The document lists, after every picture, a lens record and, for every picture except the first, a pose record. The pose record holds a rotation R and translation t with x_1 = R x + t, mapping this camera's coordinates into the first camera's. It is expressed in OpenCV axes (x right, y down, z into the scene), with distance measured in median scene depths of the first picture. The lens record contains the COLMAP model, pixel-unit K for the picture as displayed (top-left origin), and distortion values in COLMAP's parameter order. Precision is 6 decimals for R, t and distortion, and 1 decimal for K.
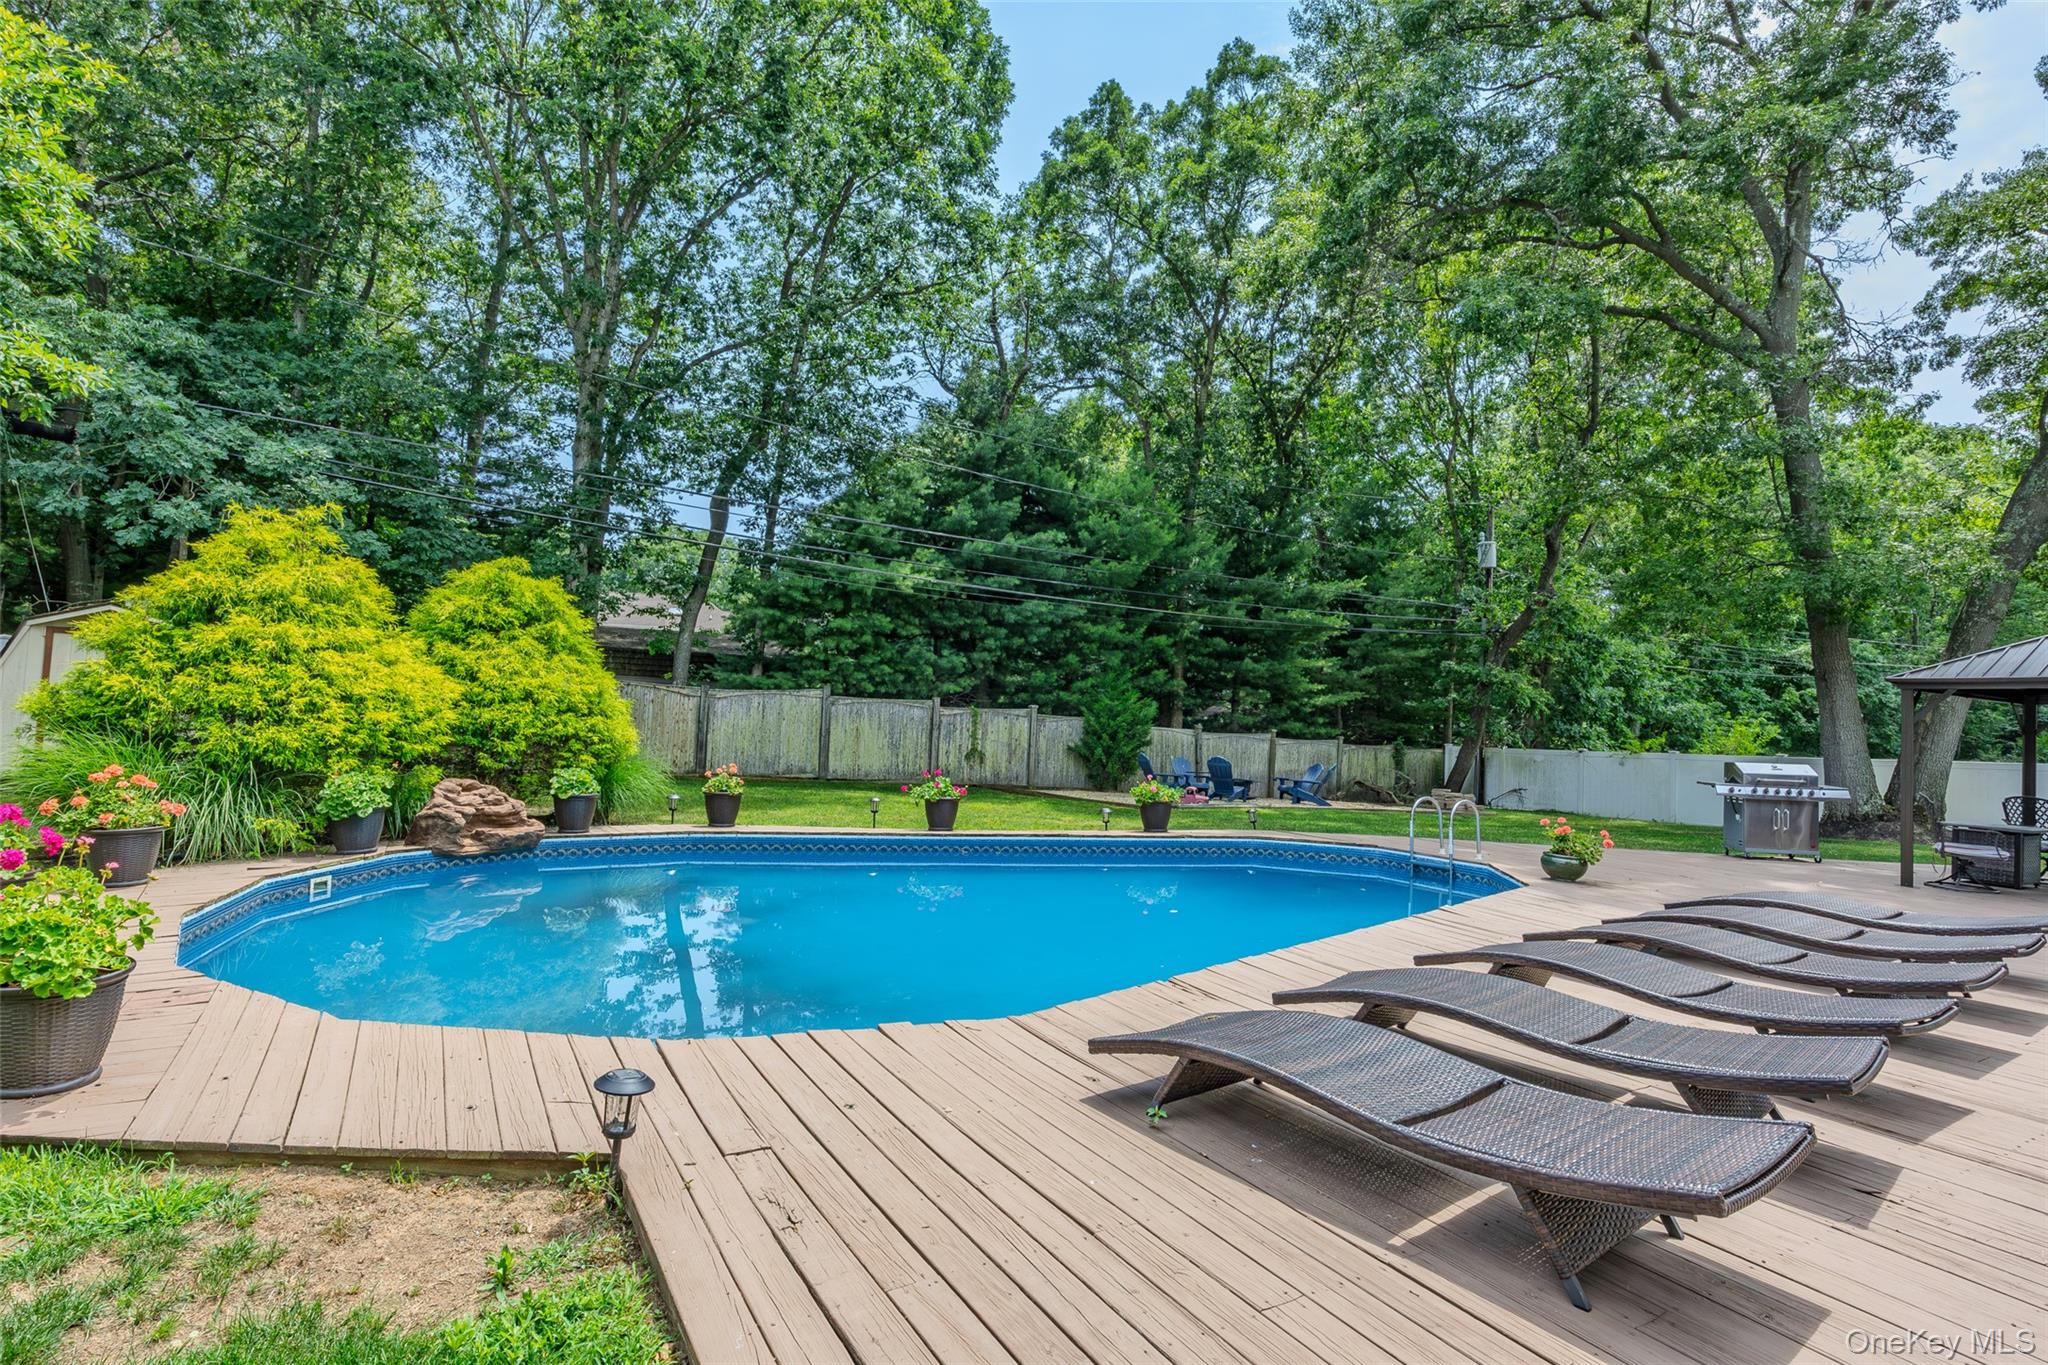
lens RADIAL K [[1074.8, 0, 1024.0], [0, 1074.8, 682.5], [0, 0, 1]] dist [0.001867, 0.000650]
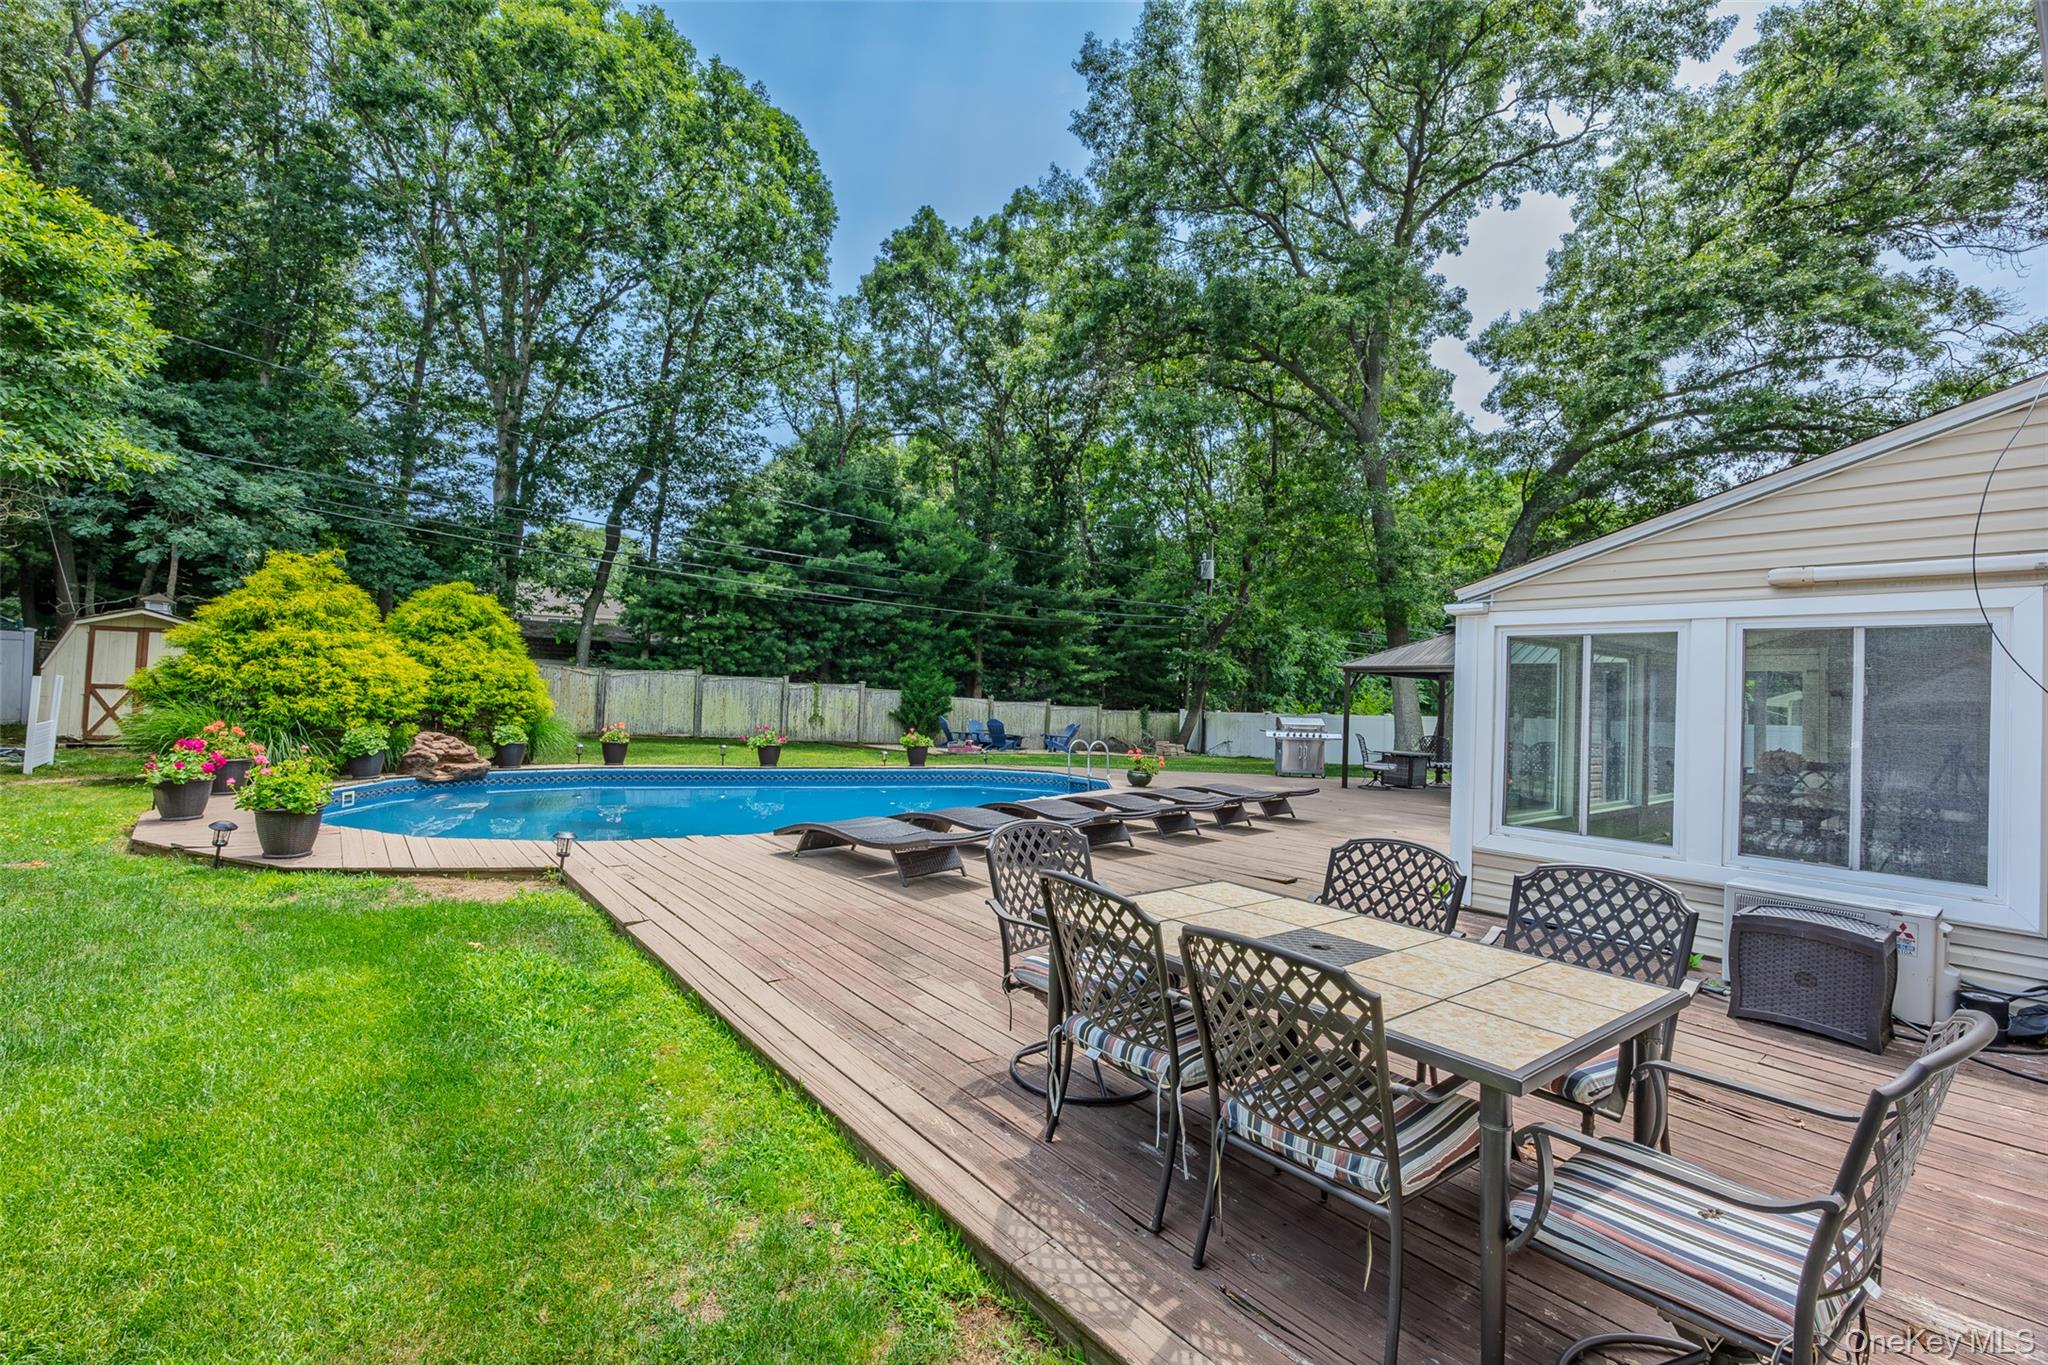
lens RADIAL K [[932.2, 0, 1024.0], [0, 932.2, 682.5], [0, 0, 1]] dist [-0.000931, -0.000790]
pose [[0.991027, -0.001592, 0.133653, 0.061519], [-0.001600, 0.999716, 0.023769, -0.006202], [-0.133653, -0.023769, 0.990743, -0.197912]]
